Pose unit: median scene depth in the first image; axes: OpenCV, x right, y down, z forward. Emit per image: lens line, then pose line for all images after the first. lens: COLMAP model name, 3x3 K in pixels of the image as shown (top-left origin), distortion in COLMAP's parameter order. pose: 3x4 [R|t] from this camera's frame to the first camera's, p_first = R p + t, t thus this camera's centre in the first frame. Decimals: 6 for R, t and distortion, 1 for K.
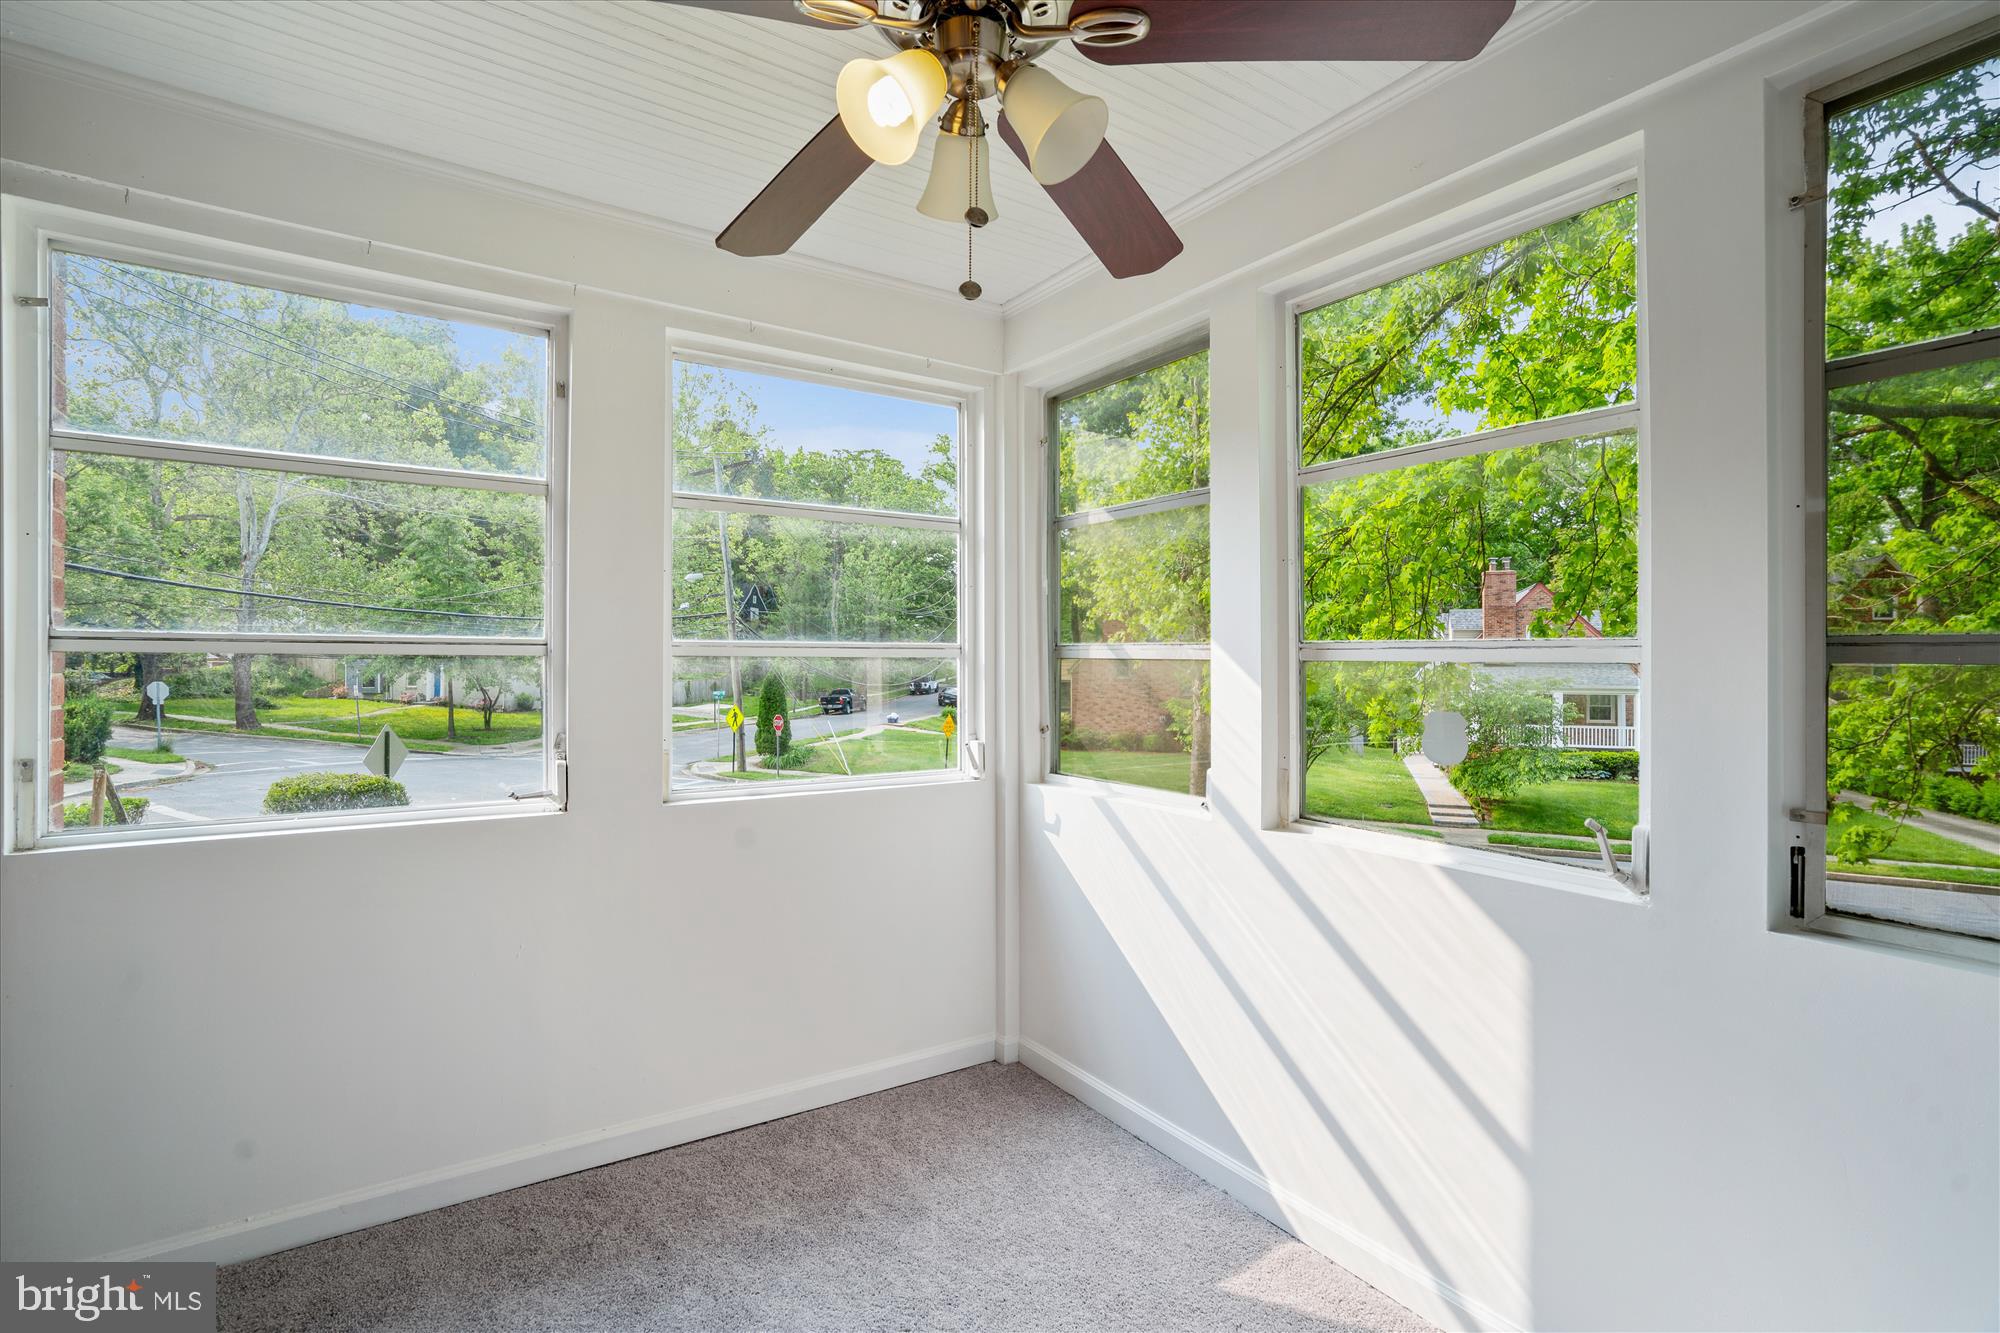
lens RADIAL K [[944.9, 0, 1000.0], [0, 944.9, 666.5], [0, 0, 1]] dist [-0.014035, 0.000309]
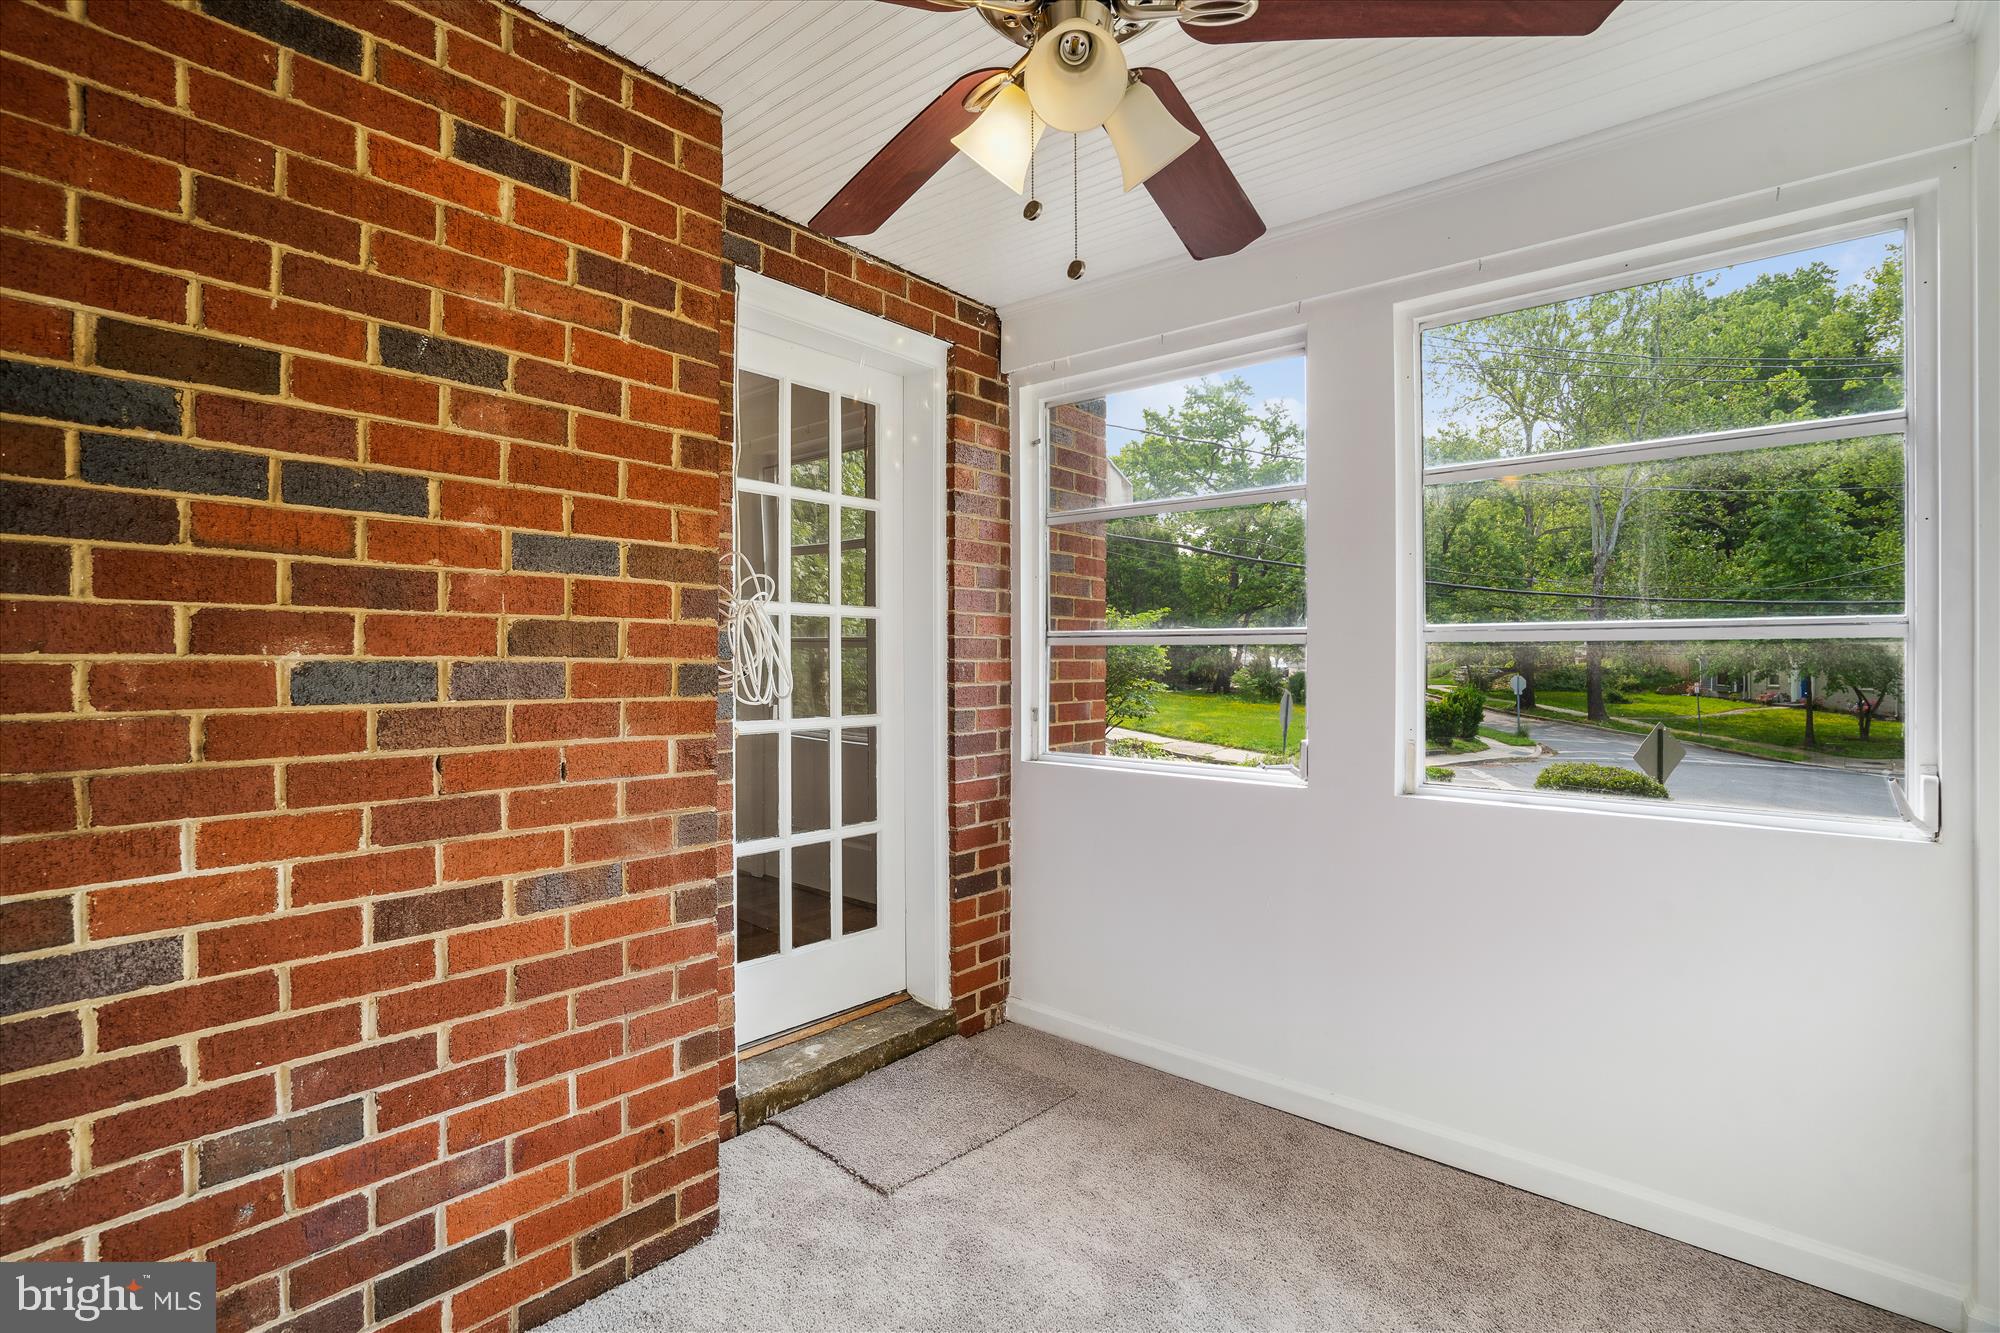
lens RADIAL K [[964.7, 0, 1000.0], [0, 964.7, 666.5], [0, 0, 1]] dist [0.002496, 0.000717]
pose [[0.268492, 0.004639, -0.963271, 0.085882], [-0.002316, 0.999989, 0.004170, 0.002037], [0.963279, 0.001111, 0.268500, 0.058536]]
